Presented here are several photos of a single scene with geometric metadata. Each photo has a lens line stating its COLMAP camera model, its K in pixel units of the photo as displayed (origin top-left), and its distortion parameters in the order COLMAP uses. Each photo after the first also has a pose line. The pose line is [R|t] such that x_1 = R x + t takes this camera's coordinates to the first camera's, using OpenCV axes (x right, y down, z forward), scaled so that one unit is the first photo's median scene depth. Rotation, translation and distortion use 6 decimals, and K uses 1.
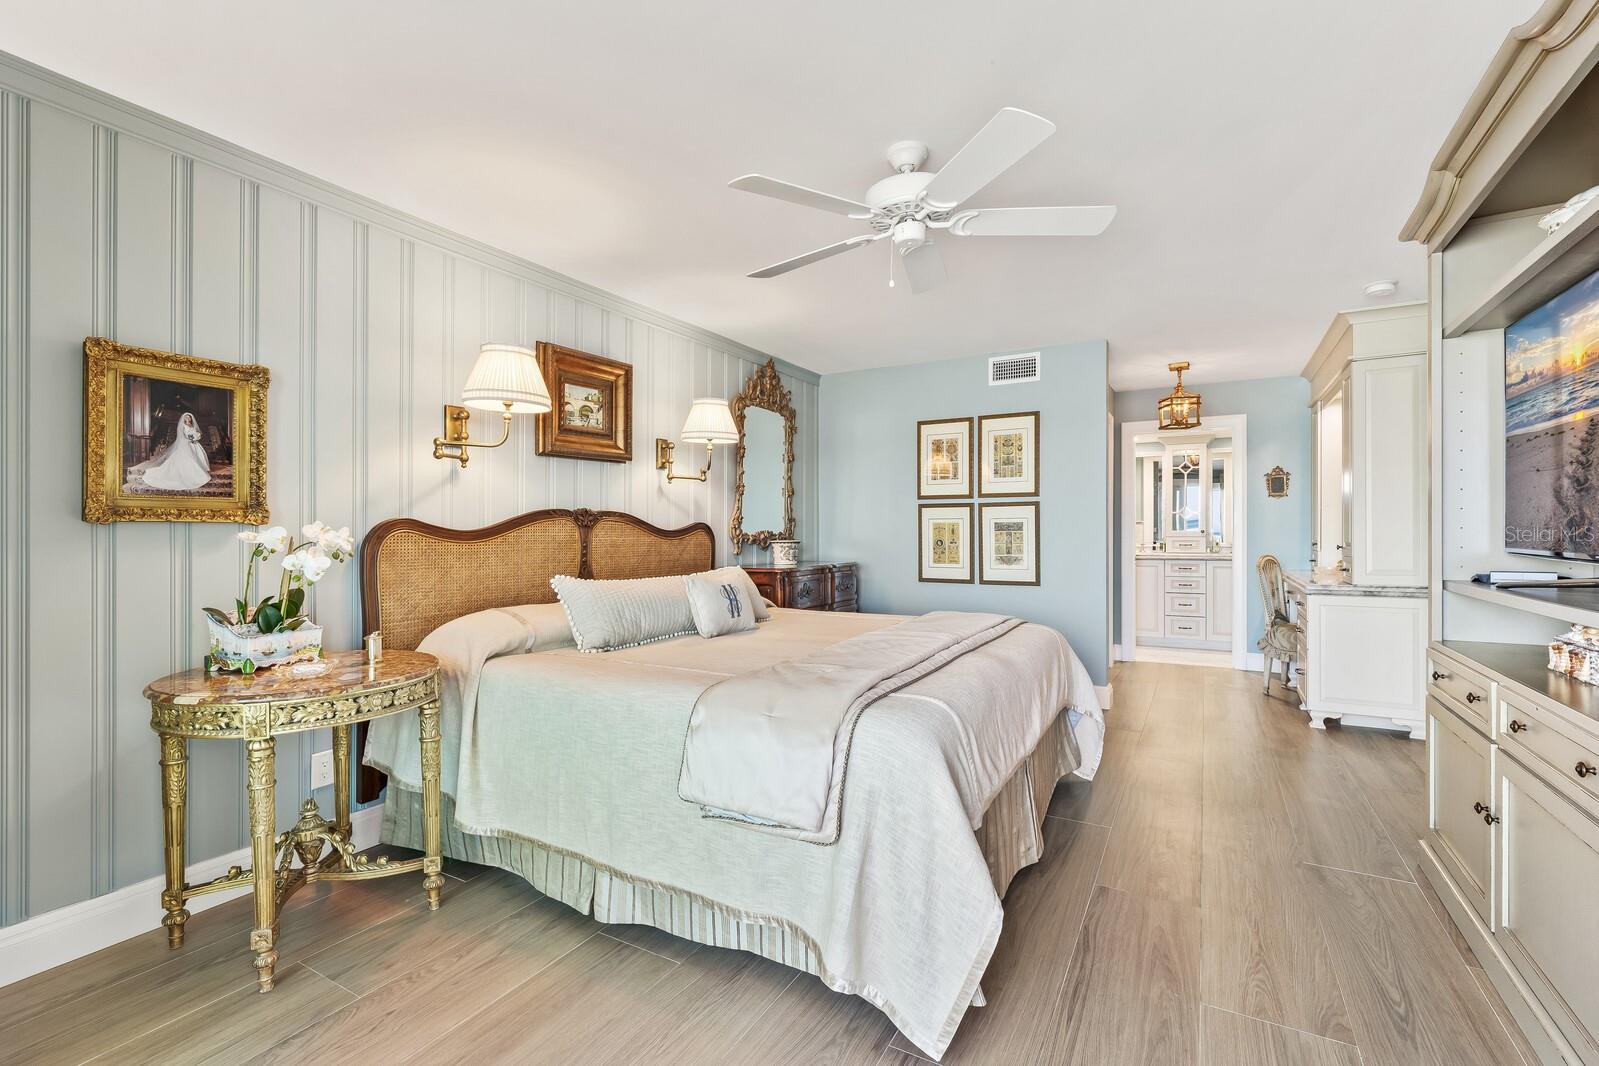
lens RADIAL K [[672.5, 0, 802.1], [0, 672.5, 530.1], [0, 0, 1]] dist [-0.004050, -0.000550]
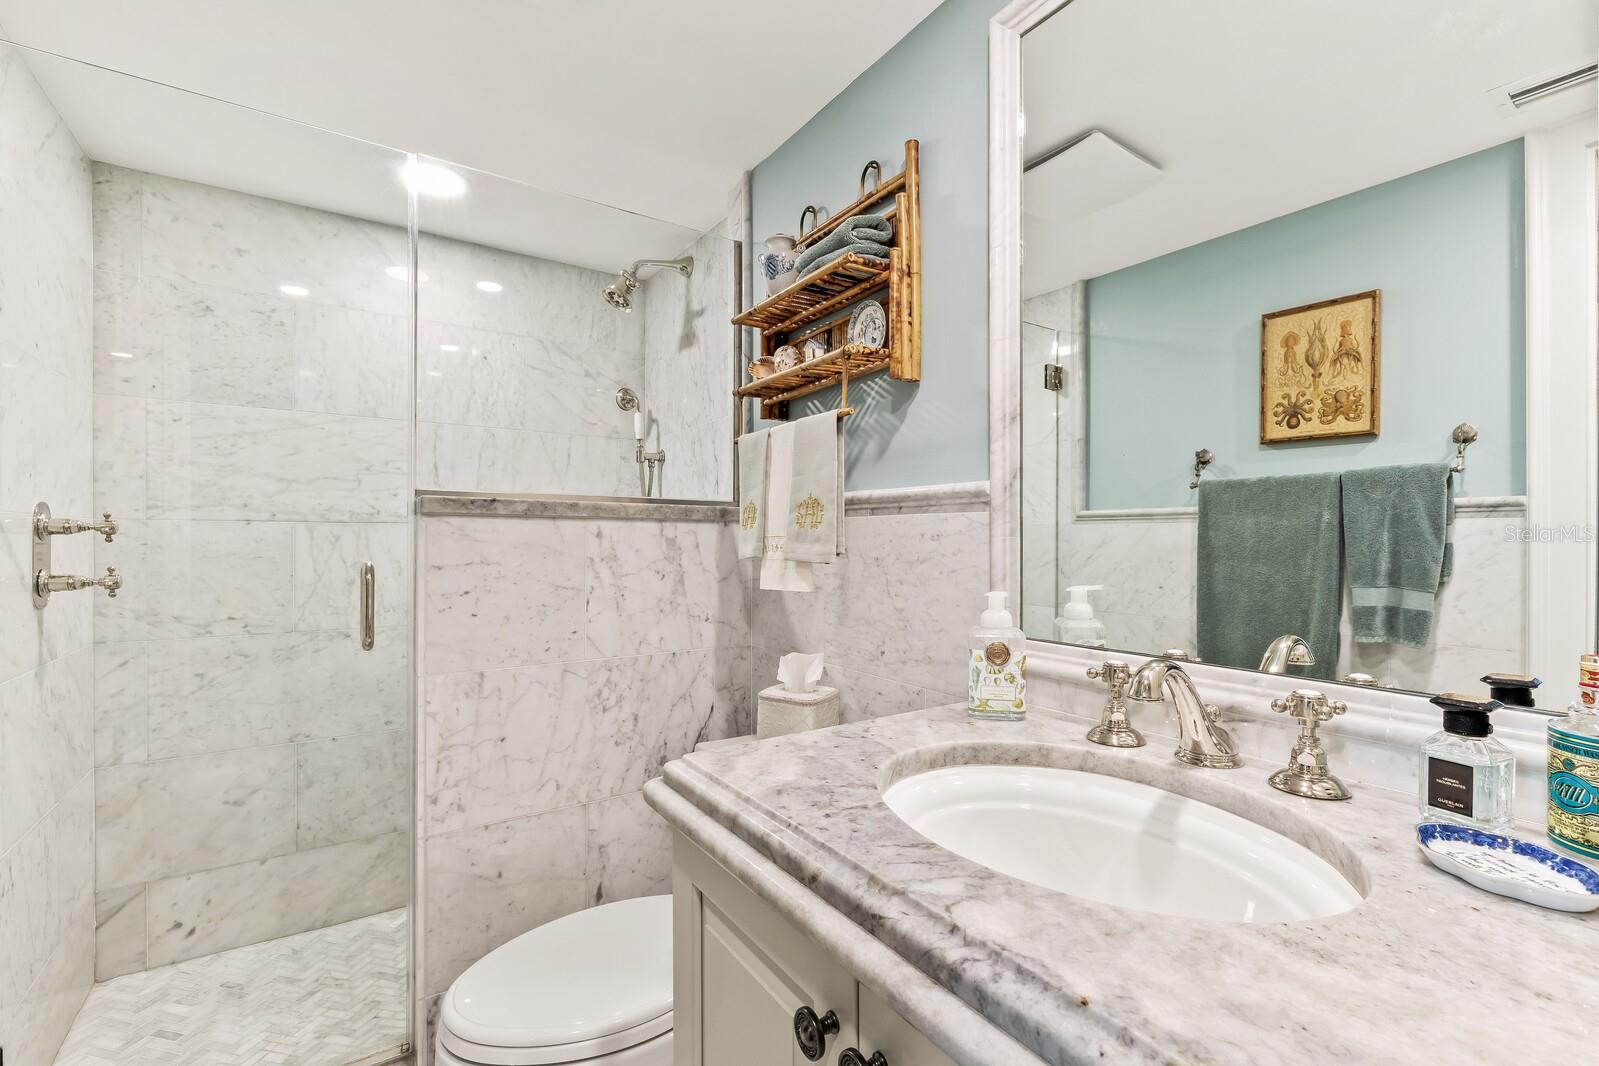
lens RADIAL K [[672.5, 0, 826.1], [0, 672.5, 535.3], [0, 0, 1]] dist [-0.004050, -0.000550]
pose [[0.903924, 0.001827, -0.427690, 0.507316], [-0.002655, 0.999996, -0.001340, -0.002299], [0.427686, 0.002347, 0.903925, 0.927232]]
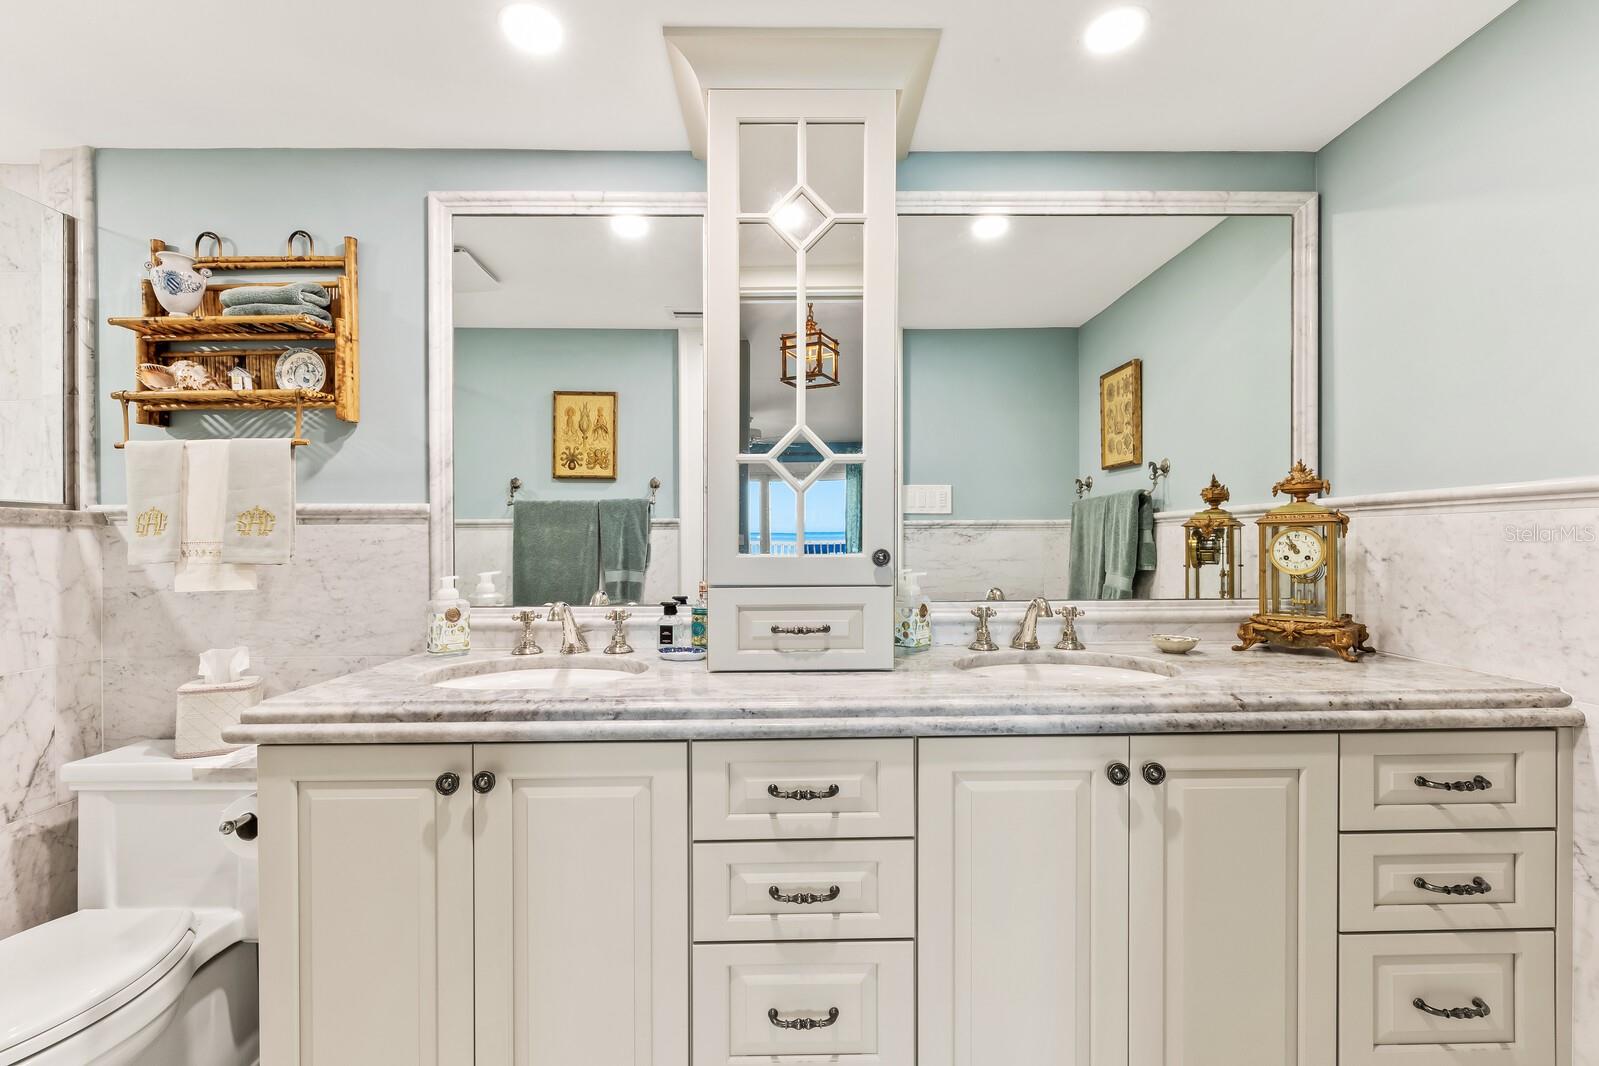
lens RADIAL K [[672.5, 0, 801.7], [0, 672.5, 537.6], [0, 0, 1]] dist [-0.004050, -0.000550]
pose [[0.849290, -0.000014, 0.527926, 0.464254], [0.002077, 0.999992, -0.003315, -0.002594], [-0.527922, 0.003912, 0.849284, 0.827080]]
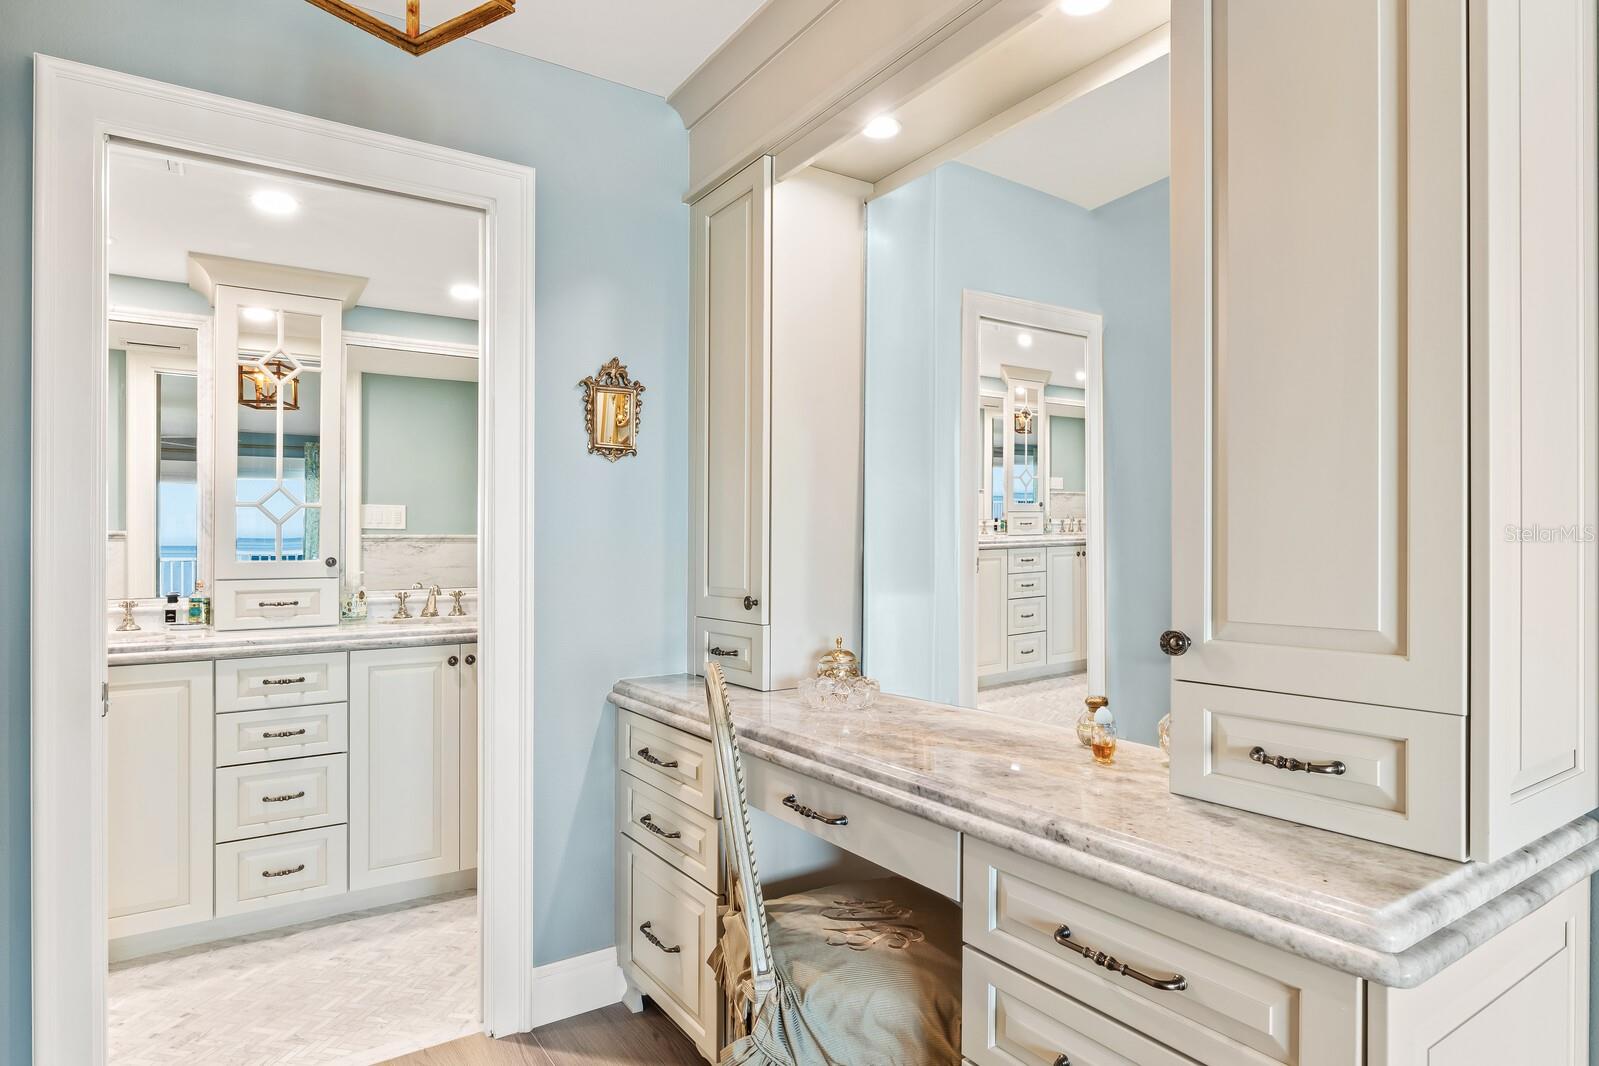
lens RADIAL K [[888.8, 0, 801.2], [0, 888.8, 541.3], [0, 0, 1]] dist [-0.004683, -0.002034]
pose [[0.420372, 0.005267, 0.907337, 0.285198], [0.002511, 0.999973, -0.006968, -0.004237], [-0.907348, 0.005208, 0.420347, 0.584240]]
